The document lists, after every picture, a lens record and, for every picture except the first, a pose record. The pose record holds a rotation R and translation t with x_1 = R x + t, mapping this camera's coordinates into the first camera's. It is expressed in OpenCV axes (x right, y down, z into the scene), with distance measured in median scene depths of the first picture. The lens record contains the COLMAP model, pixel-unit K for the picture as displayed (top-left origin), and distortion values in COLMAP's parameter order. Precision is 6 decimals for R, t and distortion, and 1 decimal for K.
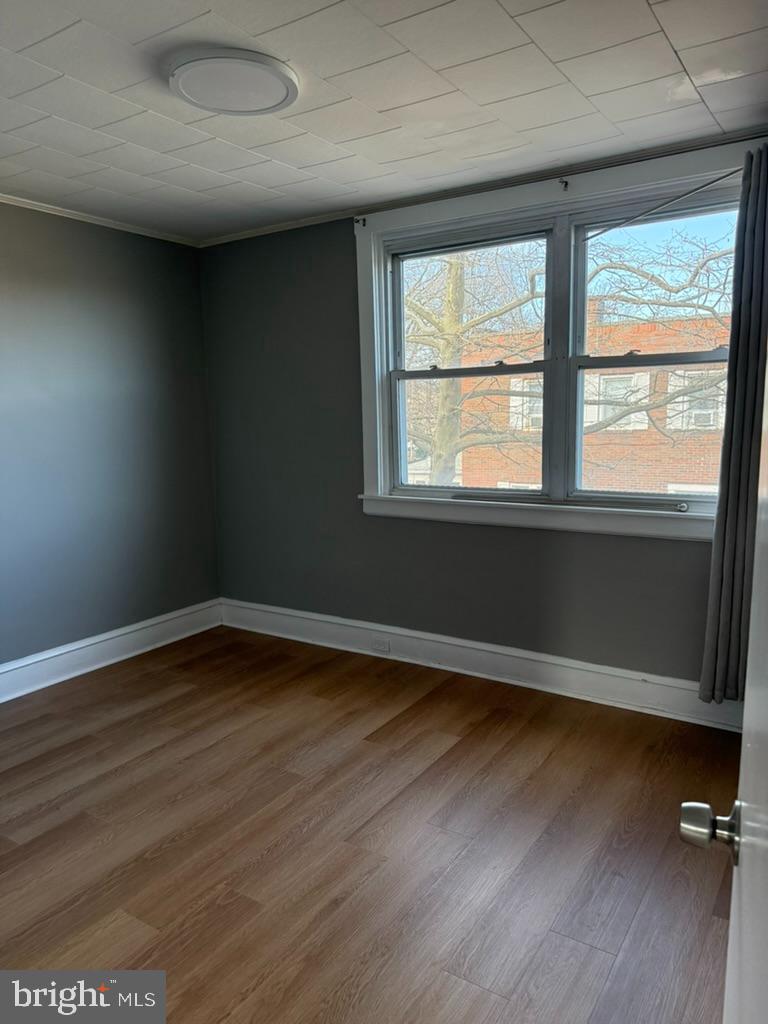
lens RADIAL K [[726.3, 0, 376.6], [0, 726.3, 516.9], [0, 0, 1]] dist [0.075674, -0.069604]
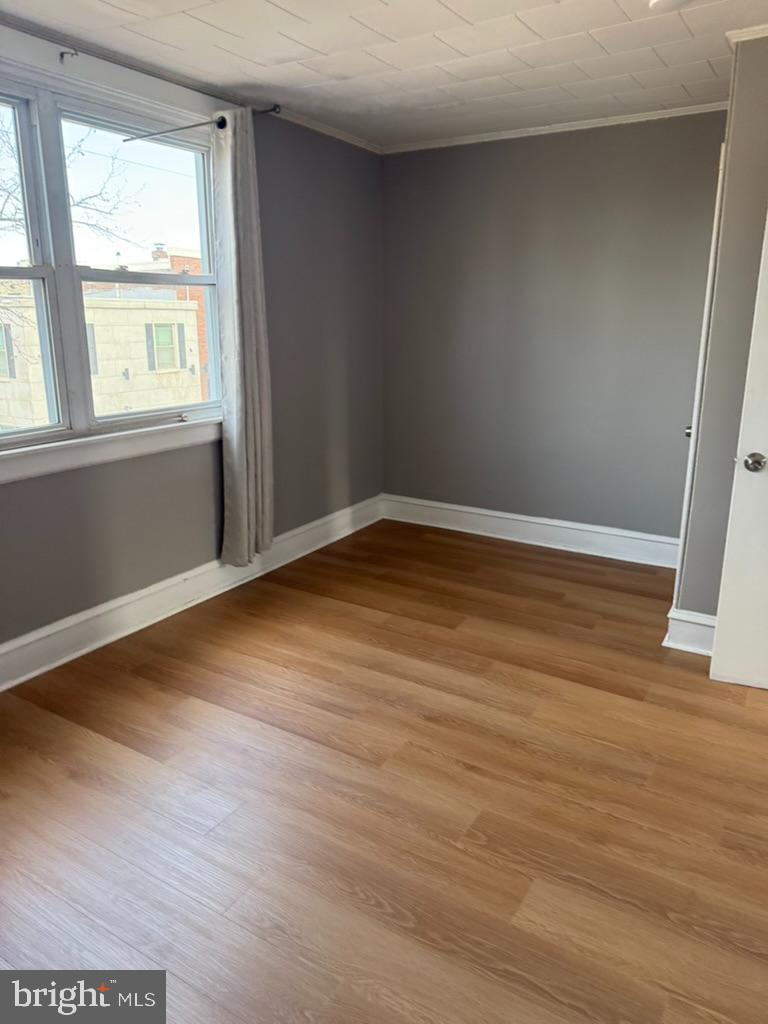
lens RADIAL K [[726.3, 0, 381.1], [0, 726.3, 505.8], [0, 0, 1]] dist [0.075674, -0.069604]
pose [[-0.031264, -0.239578, 0.970374, -0.666525], [0.154227, 0.958065, 0.241508, -0.099589], [-0.987541, 0.157208, 0.006997, 0.675656]]
